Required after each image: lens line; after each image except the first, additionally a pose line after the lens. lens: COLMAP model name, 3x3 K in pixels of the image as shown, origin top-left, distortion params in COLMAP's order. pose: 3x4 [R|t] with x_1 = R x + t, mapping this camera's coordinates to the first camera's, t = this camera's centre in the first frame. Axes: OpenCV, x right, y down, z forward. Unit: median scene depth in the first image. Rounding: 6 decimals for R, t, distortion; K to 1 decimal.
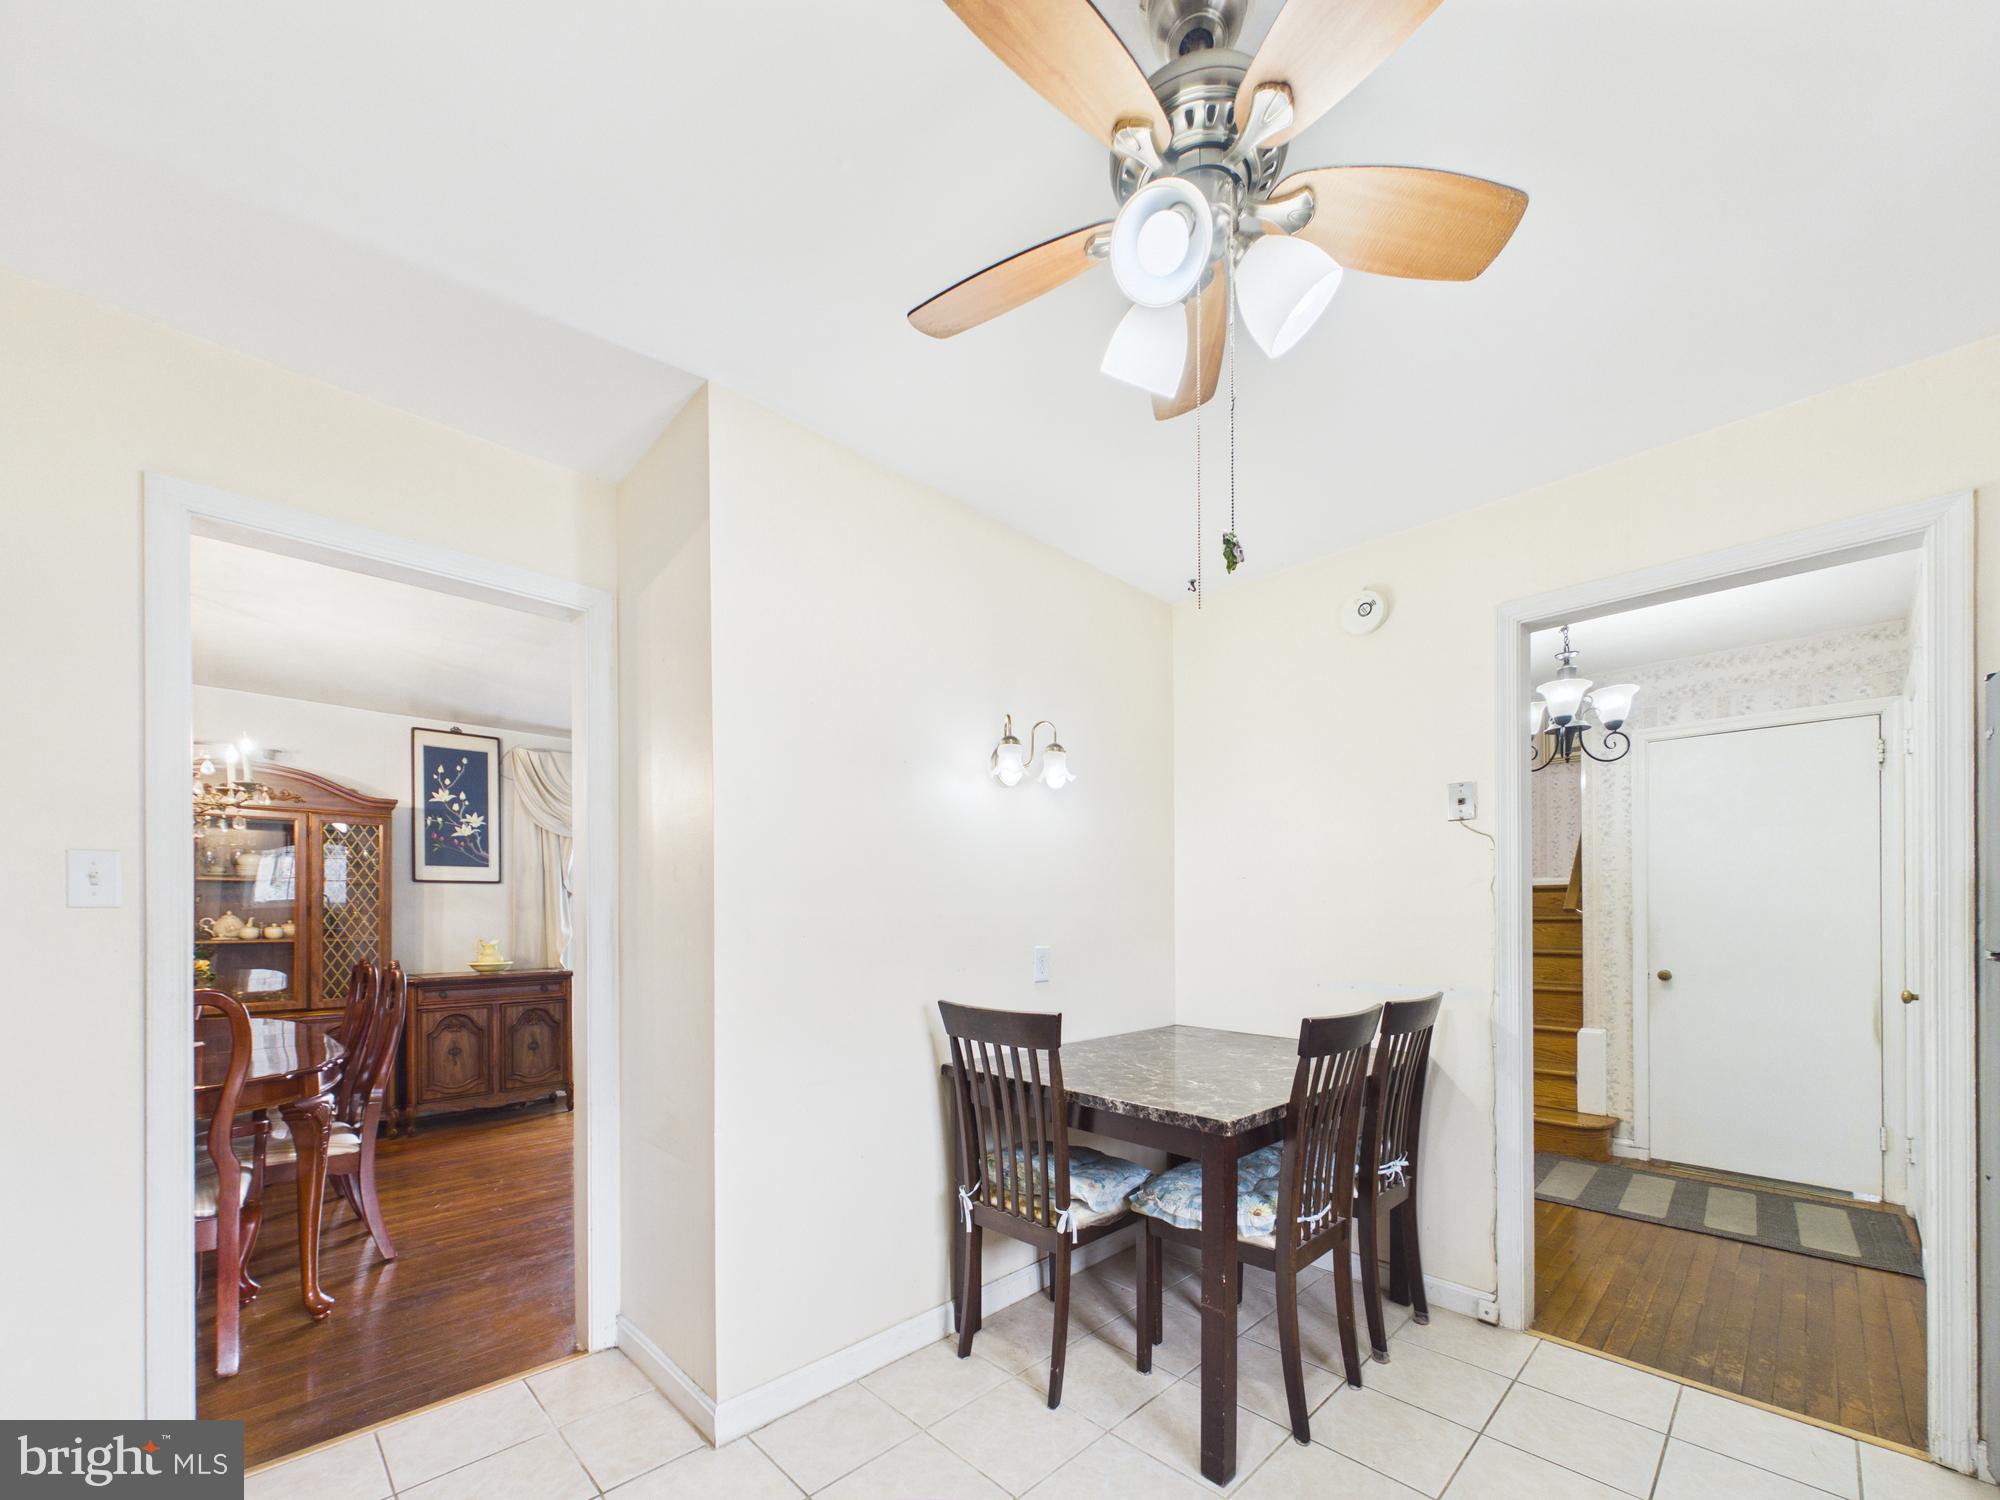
lens RADIAL K [[801.9, 0, 1006.6], [0, 801.9, 913.8], [0, 0, 1]] dist [0.000053, 0.000064]
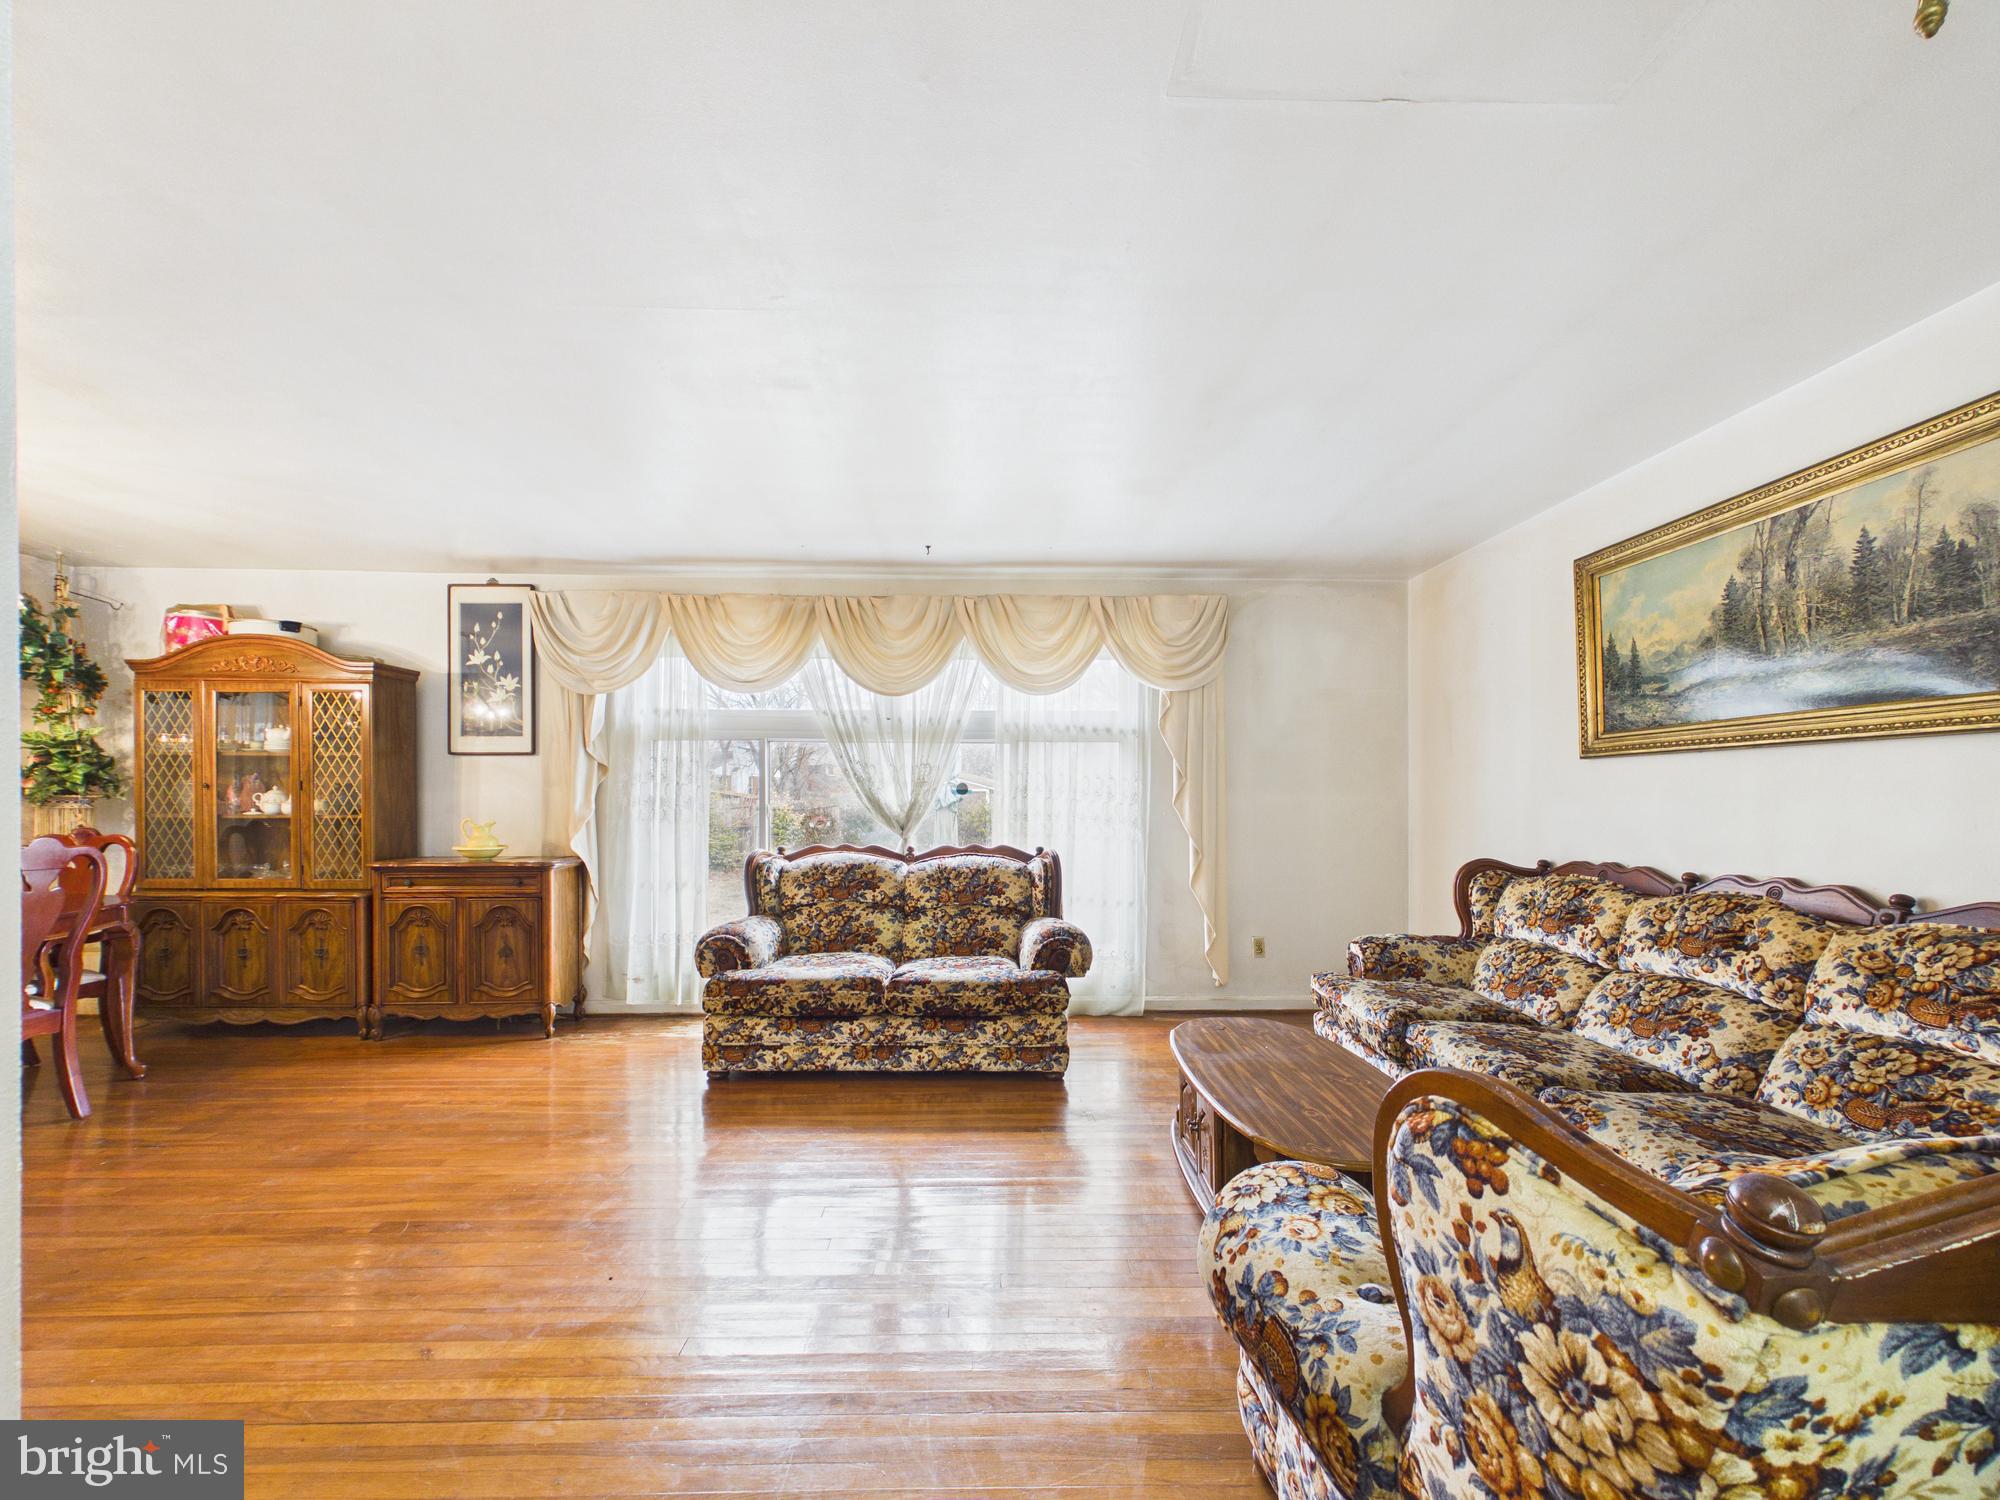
lens RADIAL K [[803.7, 0, 1005.2], [0, 803.7, 803.0], [0, 0, 1]] dist [-0.000597, 0.000071]
pose [[0.730190, 0.007179, -0.683207, 0.336997], [-0.004589, 0.999974, 0.005603, 0.006484], [0.683229, -0.000956, 0.730203, 0.757253]]
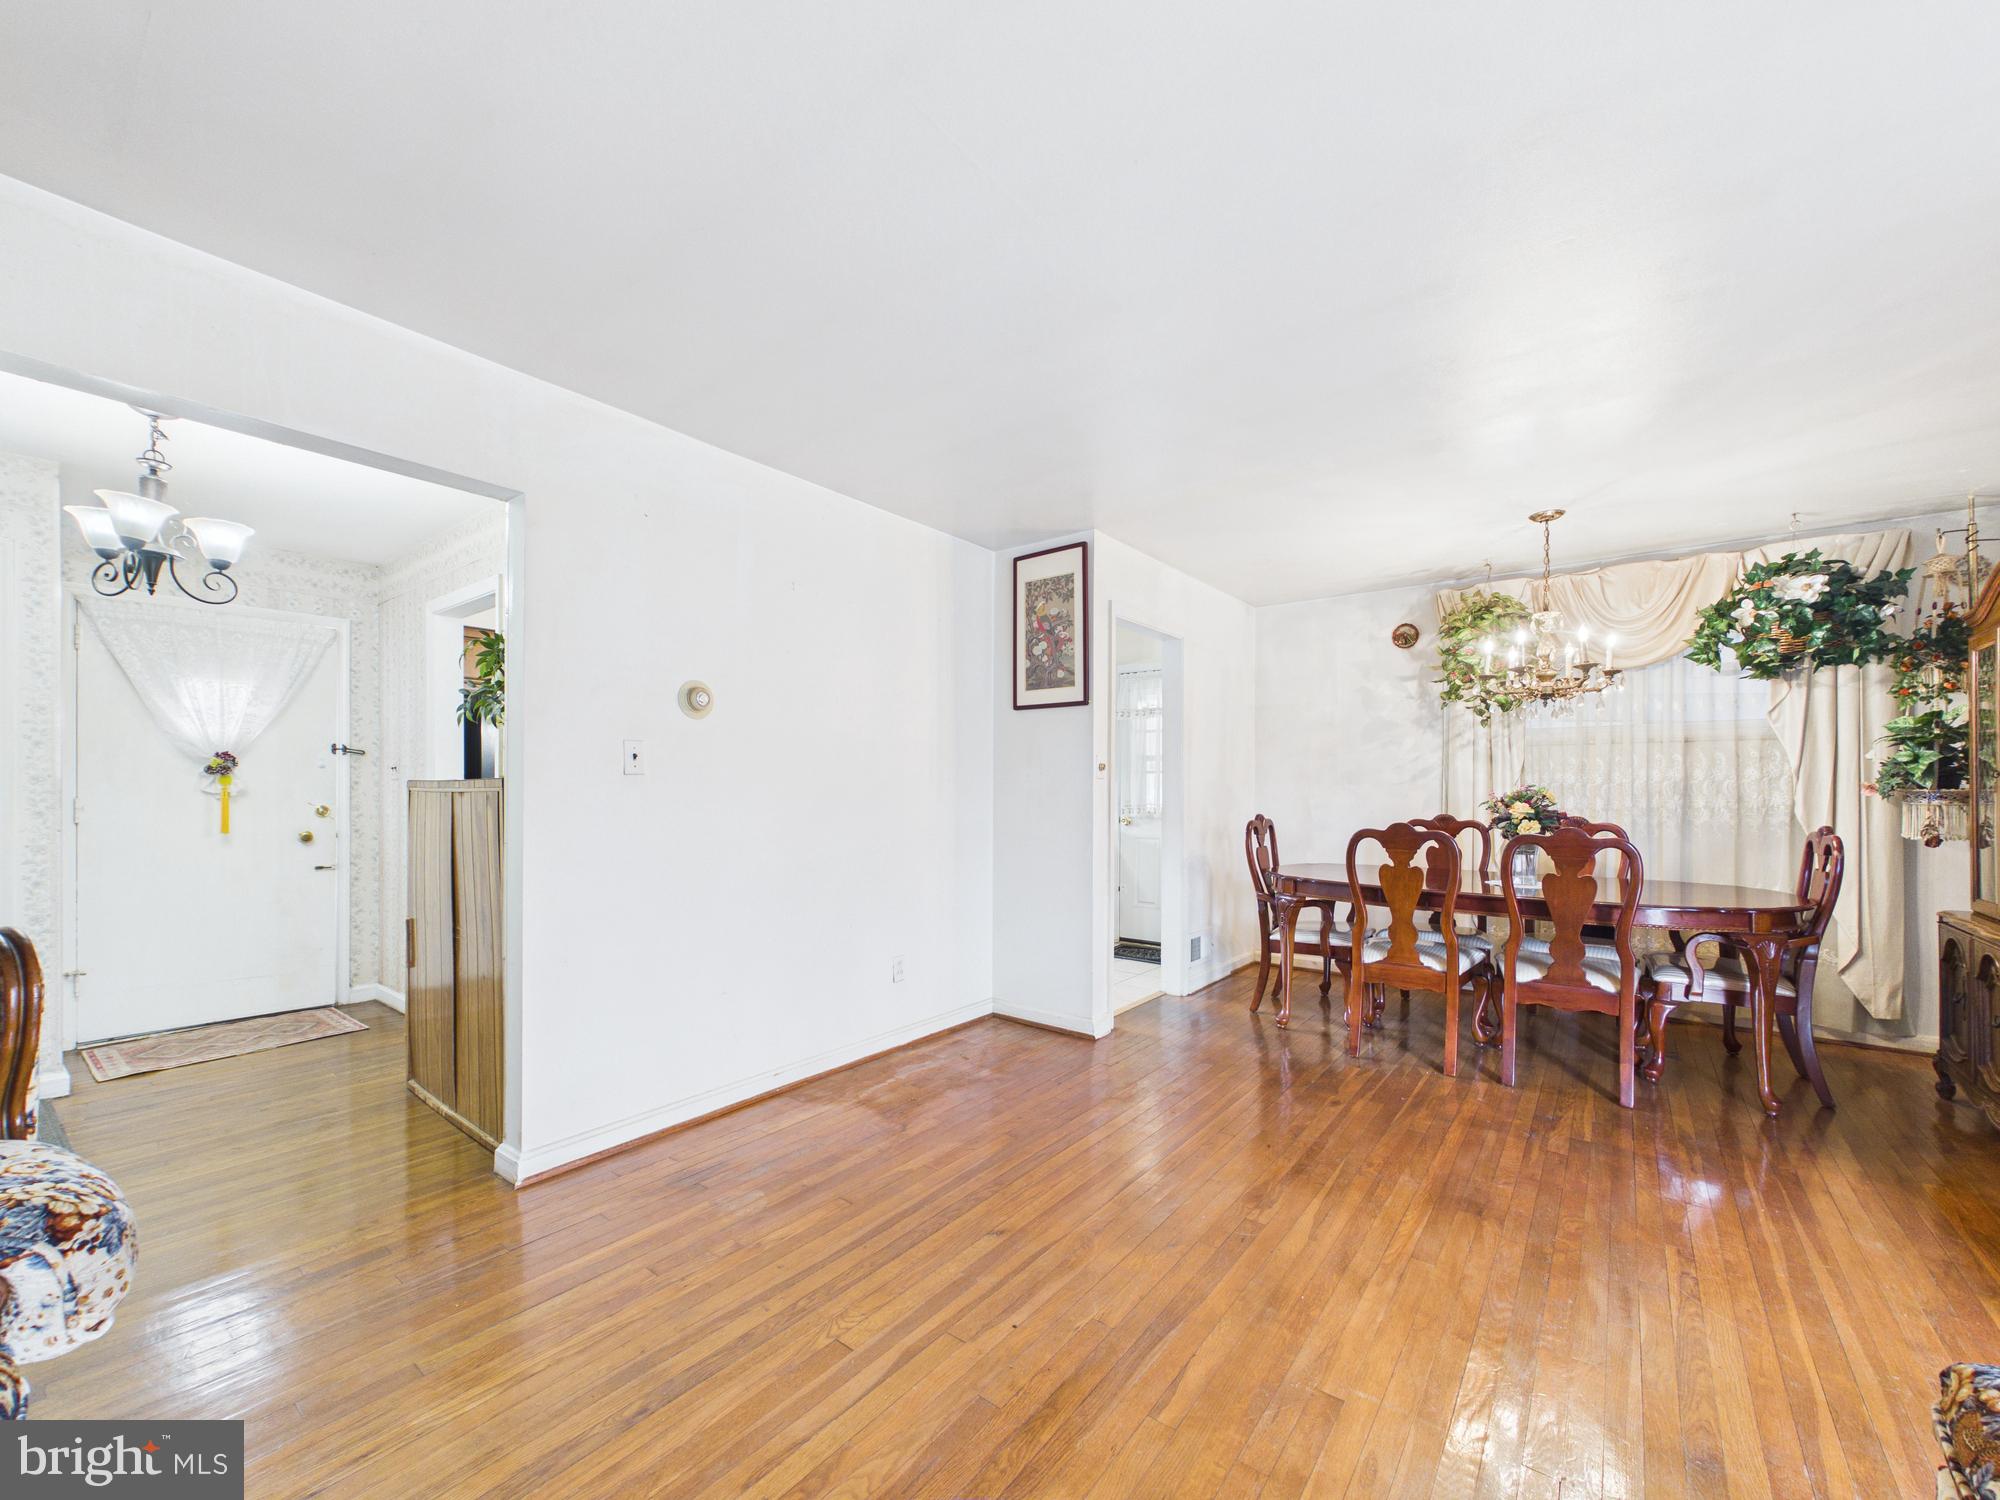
lens RADIAL K [[804.3, 0, 1002.3], [0, 804.3, 791.4], [0, 0, 1]] dist [0.003139, 0.000460]
pose [[-0.991435, 0.001430, -0.130597, -0.034504], [0.001540, 0.999999, -0.000740, 0.009293], [0.130596, -0.000935, -0.991435, 1.281531]]
